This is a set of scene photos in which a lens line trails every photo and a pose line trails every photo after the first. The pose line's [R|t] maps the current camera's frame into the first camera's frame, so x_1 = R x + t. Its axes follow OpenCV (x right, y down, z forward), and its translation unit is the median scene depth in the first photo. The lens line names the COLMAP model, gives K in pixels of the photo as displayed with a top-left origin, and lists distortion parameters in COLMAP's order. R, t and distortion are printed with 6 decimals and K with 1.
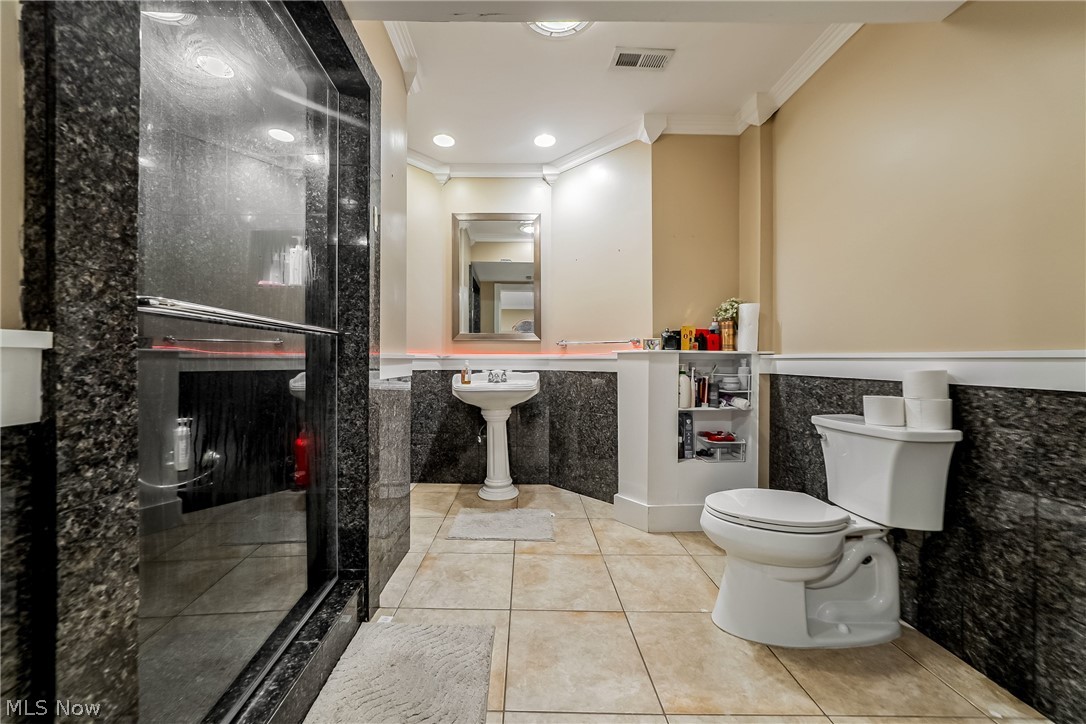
lens RADIAL K [[377.6, 0, 537.8], [0, 377.6, 360.3], [0, 0, 1]] dist [-0.017301, 0.000047]
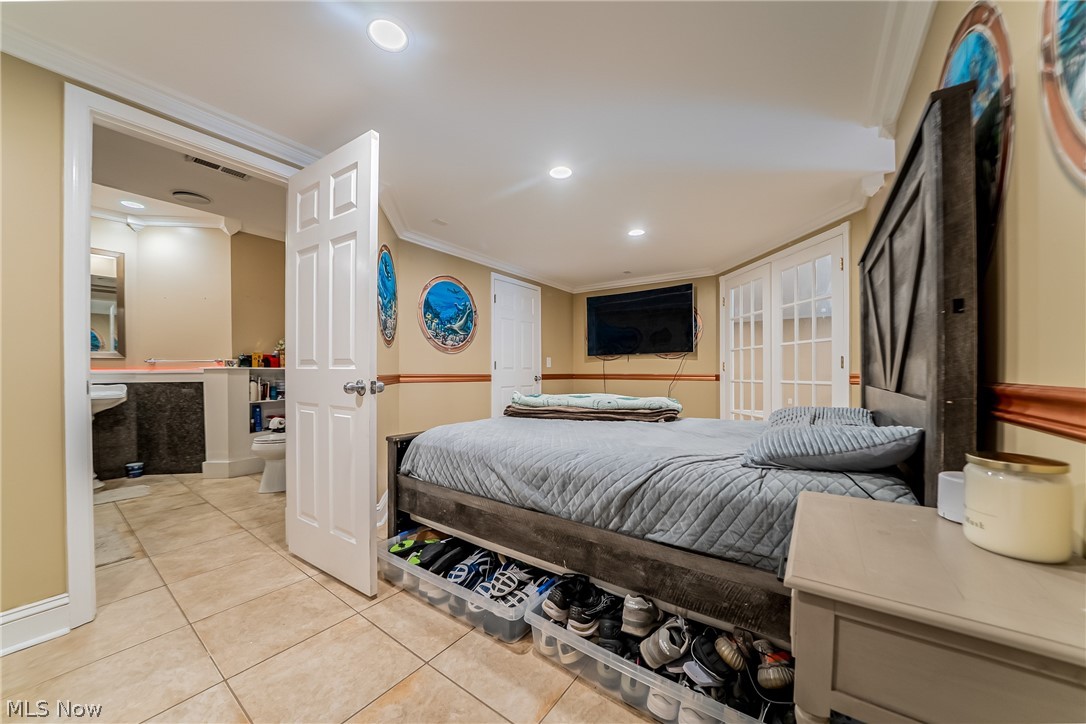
lens RADIAL K [[377.6, 0, 522.7], [0, 377.6, 372.2], [0, 0, 1]] dist [-0.017301, 0.000047]
pose [[0.621561, -0.008359, 0.783321, -0.154748], [0.014749, 0.999891, -0.001032, 0.013120], [-0.783227, 0.012195, 0.621617, -0.876739]]
